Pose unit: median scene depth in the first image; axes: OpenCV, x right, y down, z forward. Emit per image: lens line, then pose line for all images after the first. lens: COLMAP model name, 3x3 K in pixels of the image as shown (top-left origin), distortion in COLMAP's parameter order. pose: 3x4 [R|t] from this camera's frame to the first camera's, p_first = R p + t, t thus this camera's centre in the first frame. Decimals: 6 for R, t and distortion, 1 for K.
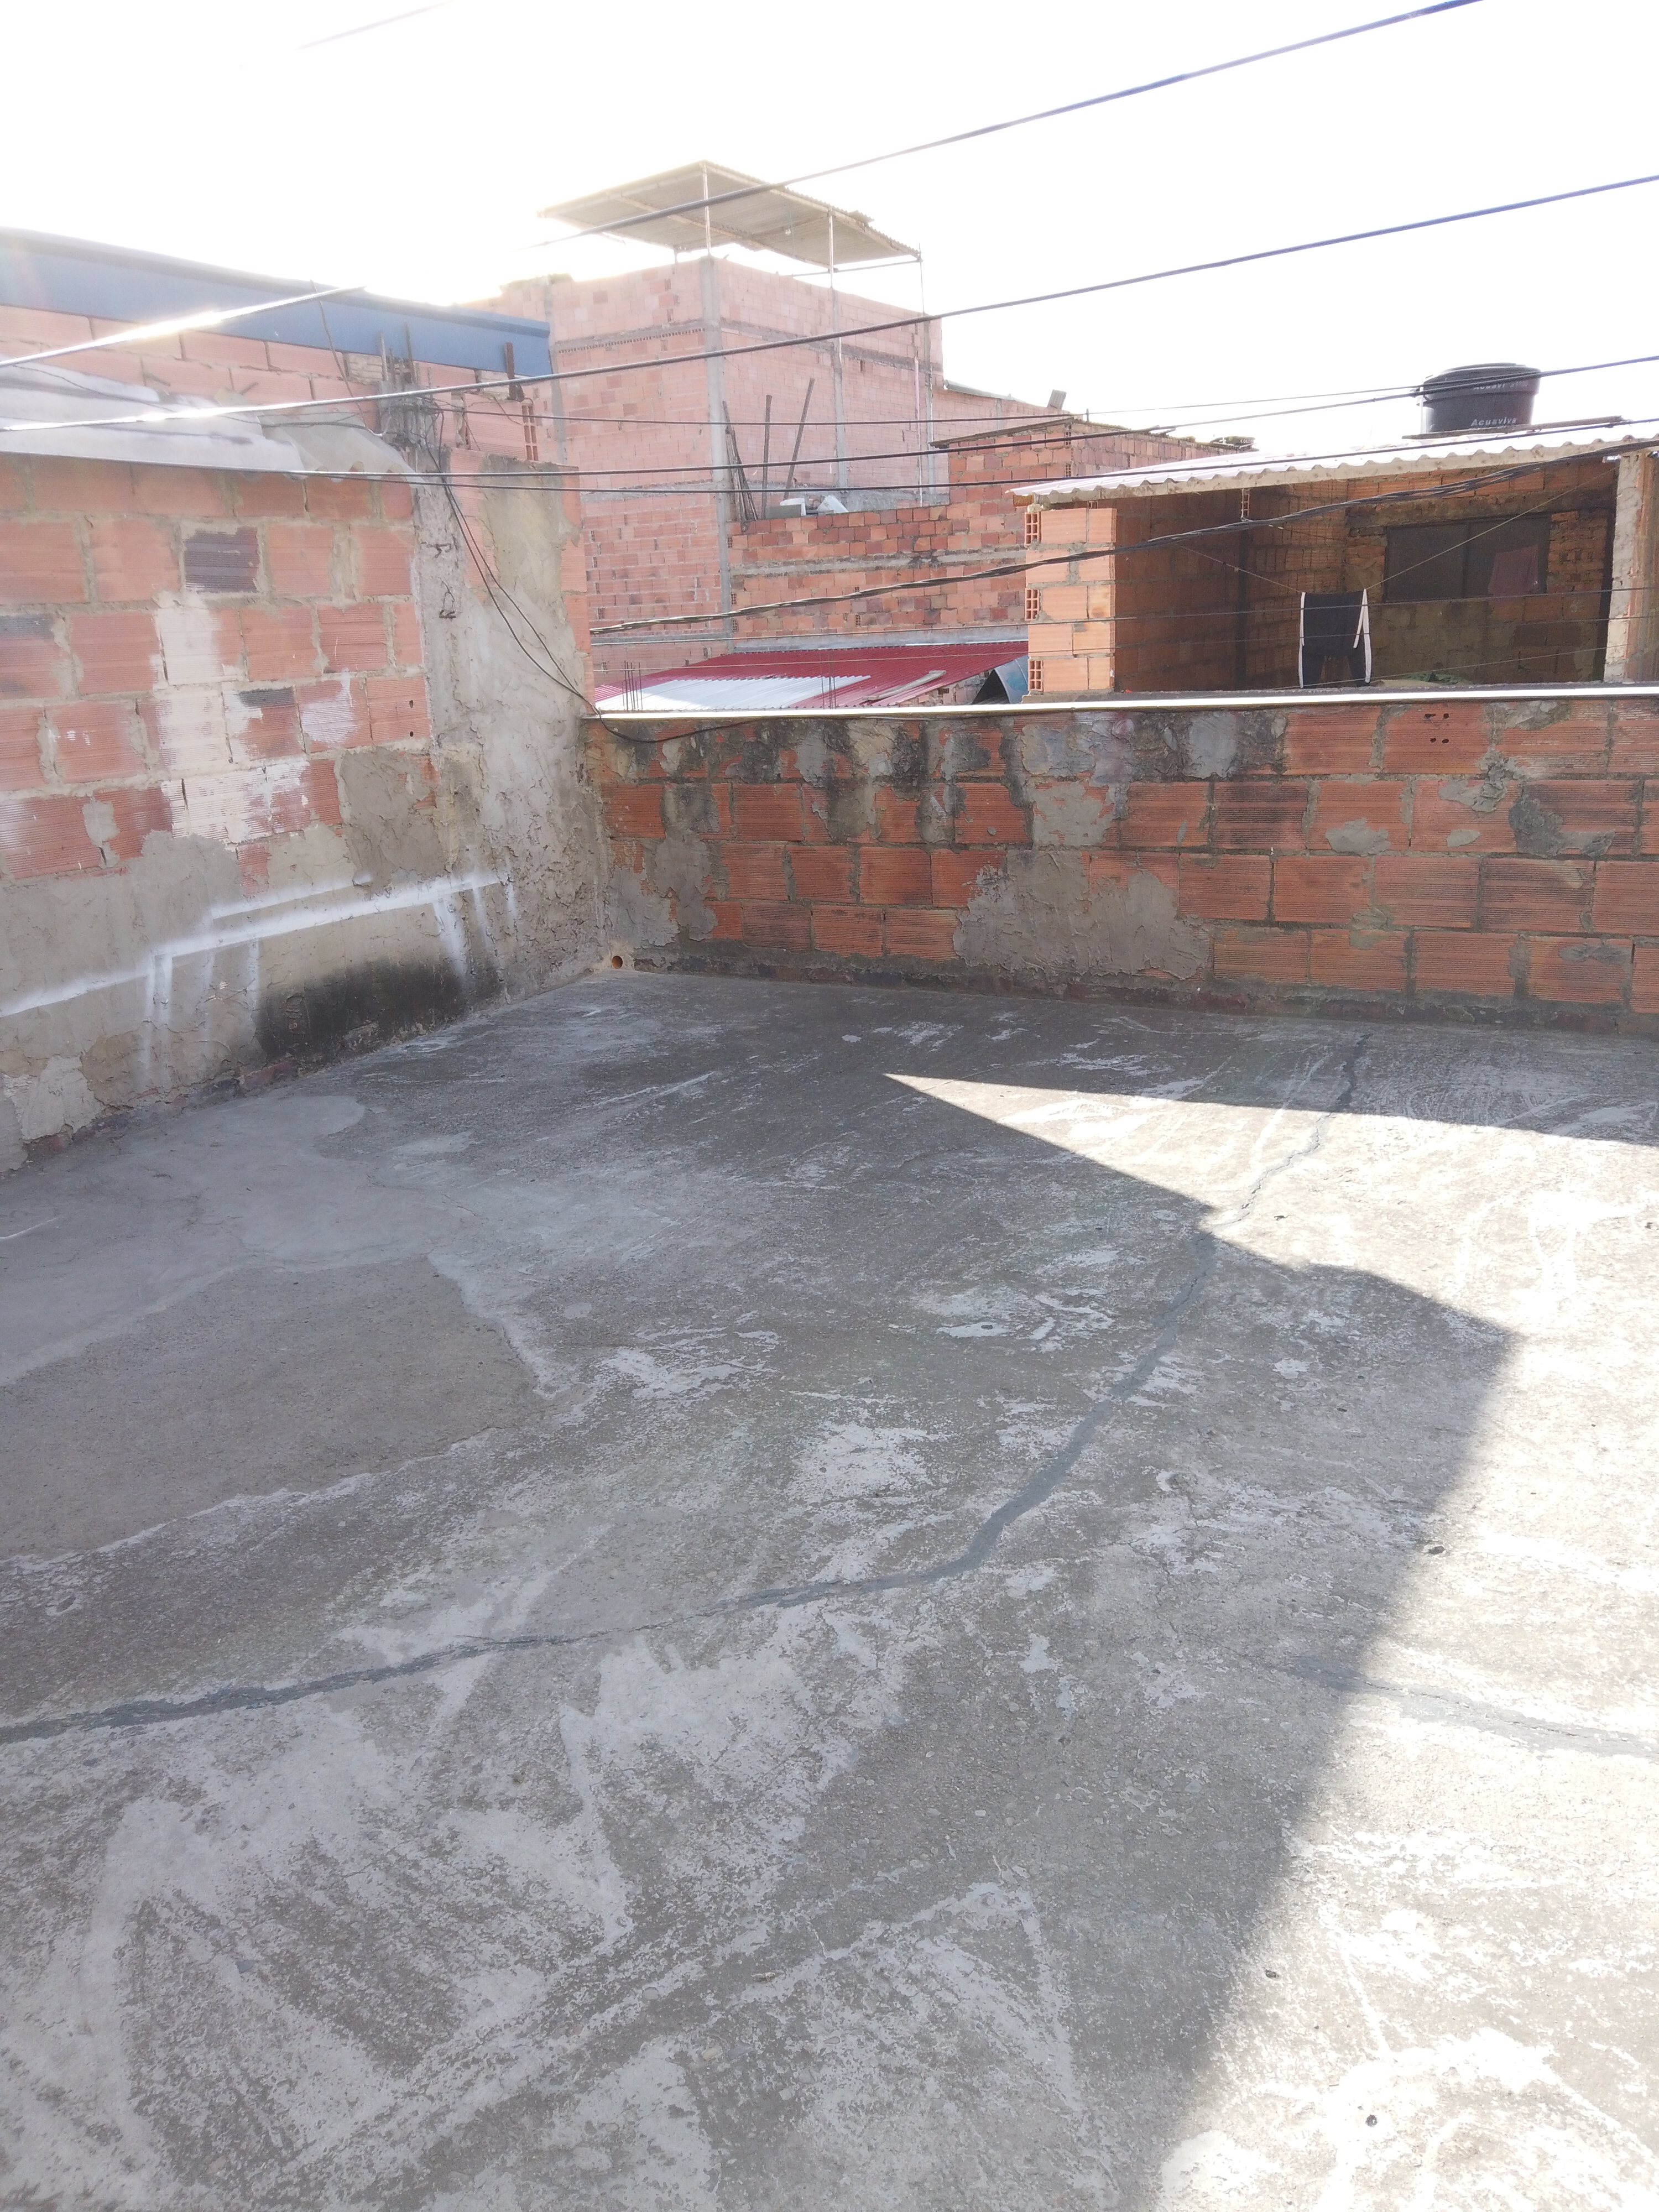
lens RADIAL K [[1654.5, 0, 822.2], [0, 1654.5, 1111.0], [0, 0, 1]] dist [0.068911, -0.074444]
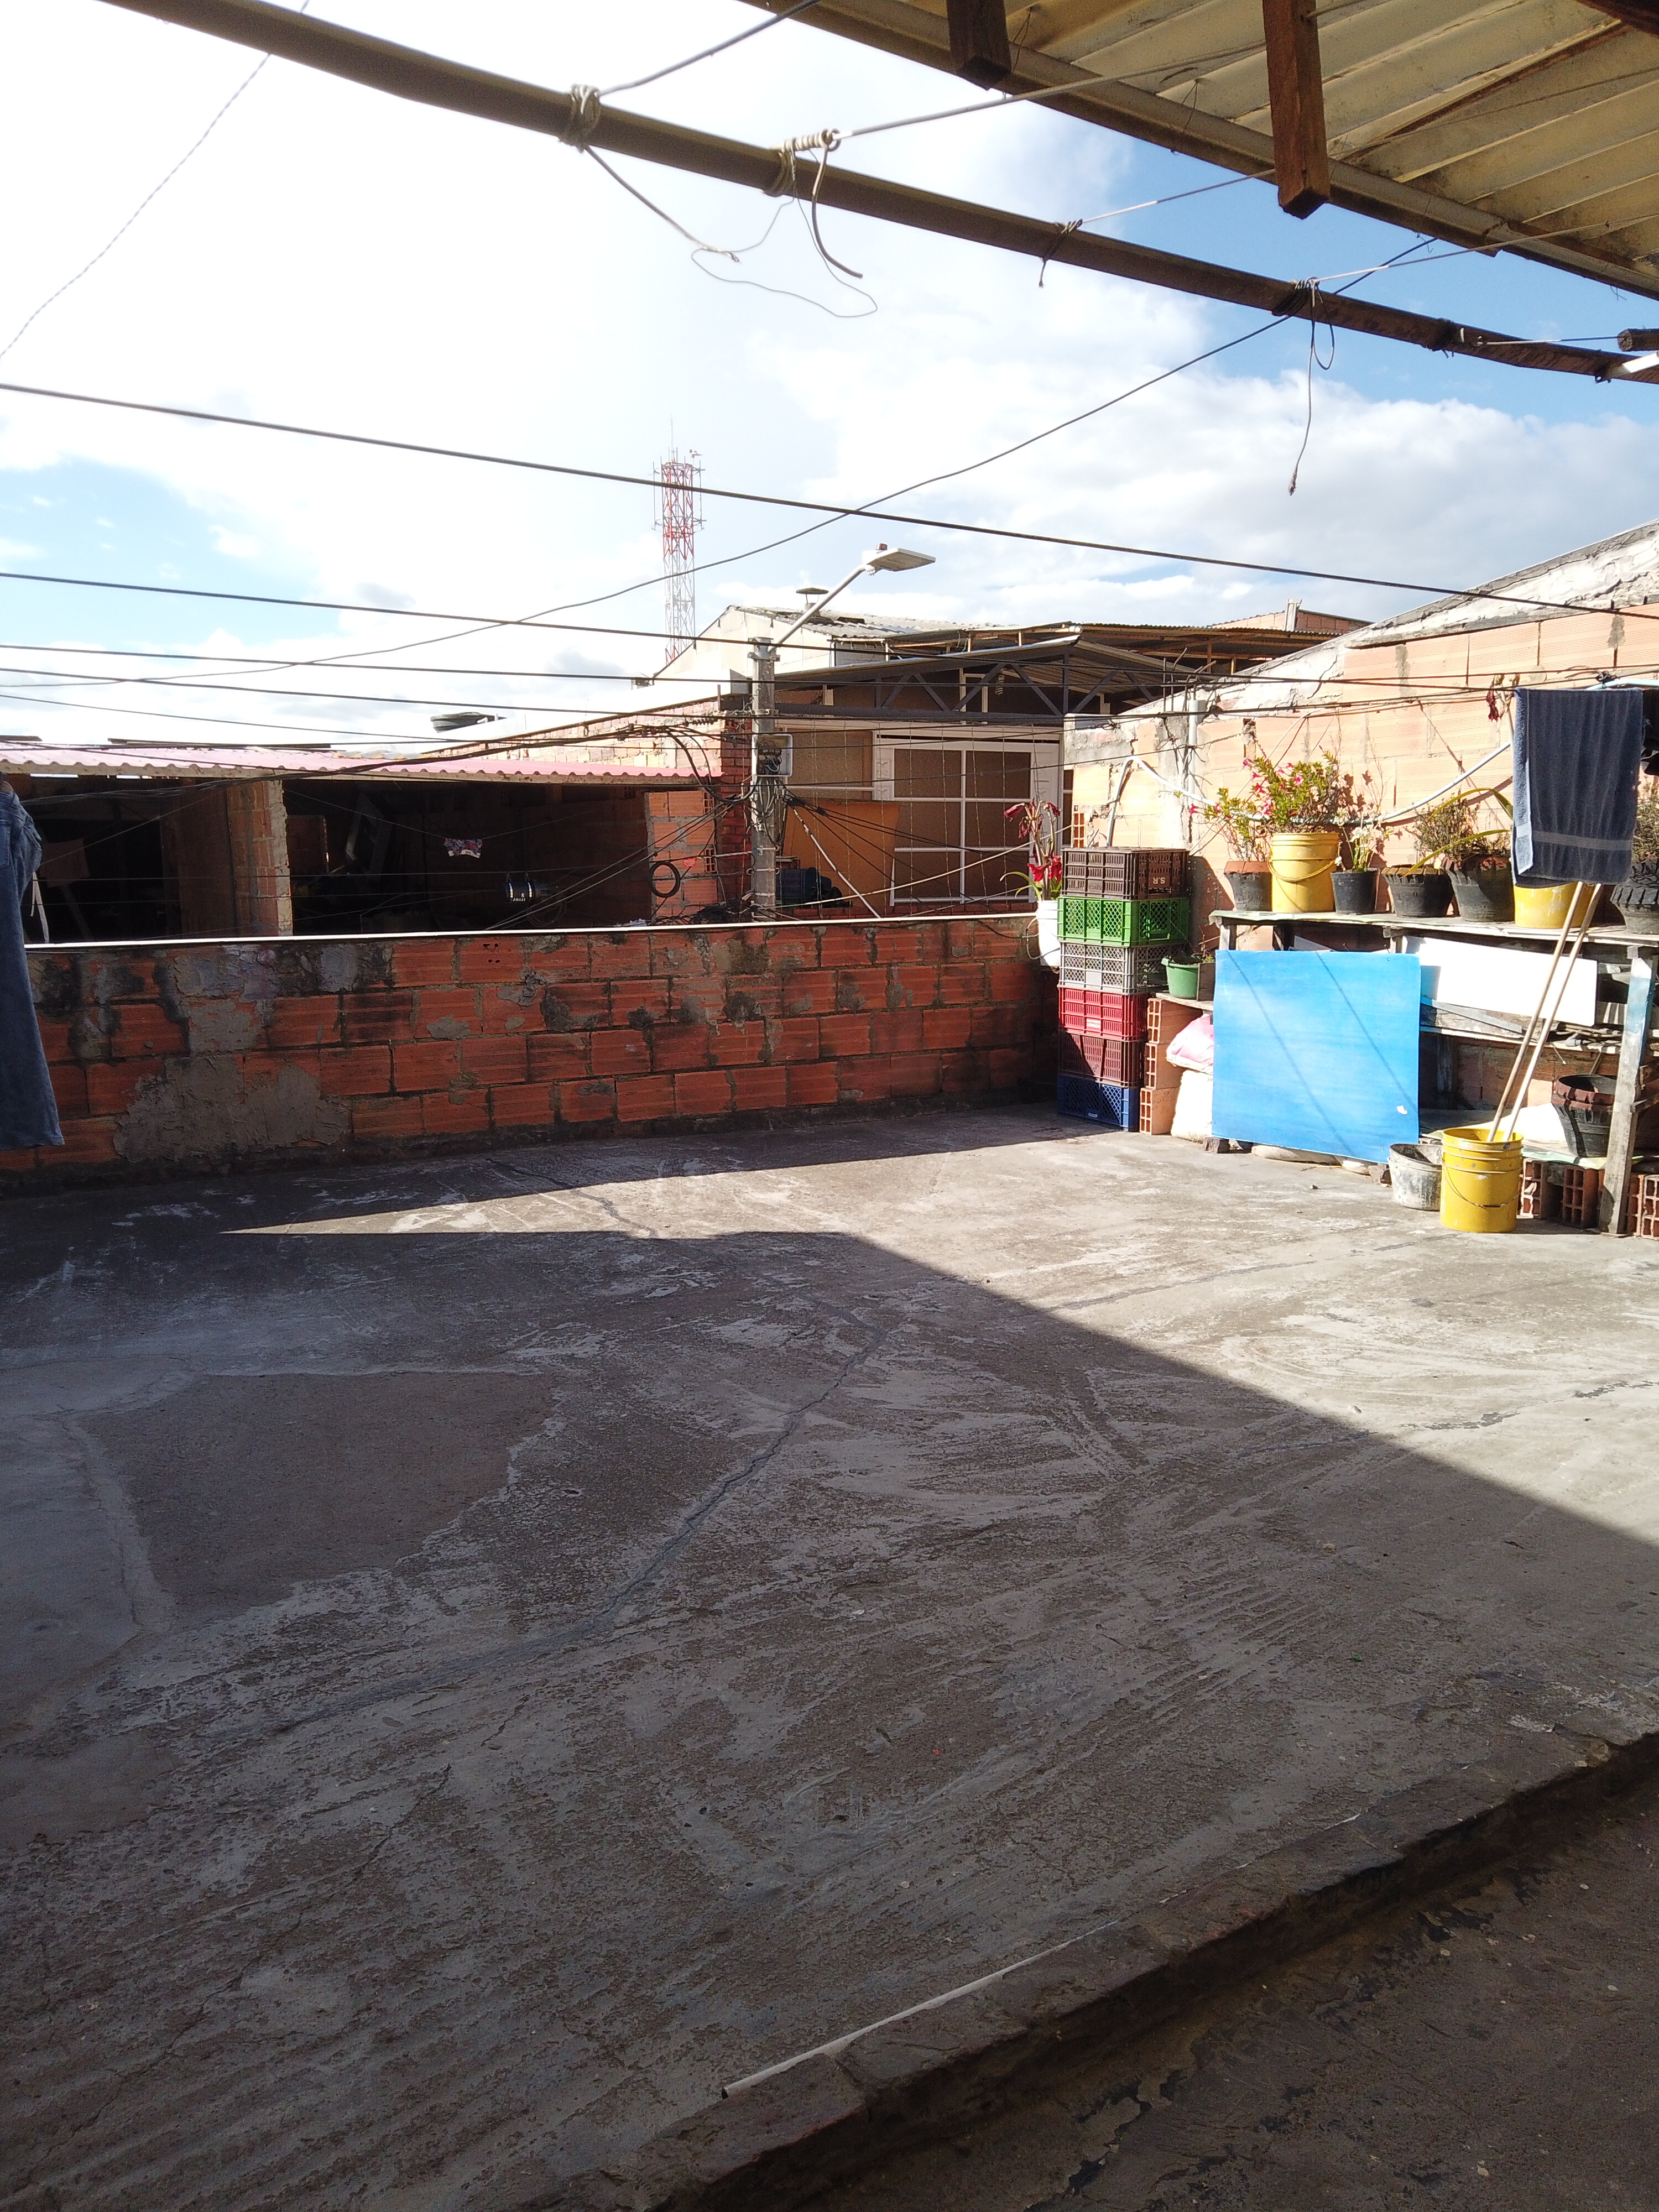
lens RADIAL K [[1654.5, 0, 822.2], [0, 1654.5, 1111.0], [0, 0, 1]] dist [0.068911, -0.074444]
pose [[0.510863, -0.083683, 0.855579, -0.822972], [0.230086, 0.972251, -0.042289, 0.045533], [-0.828299, 0.218461, 0.515941, 0.005220]]
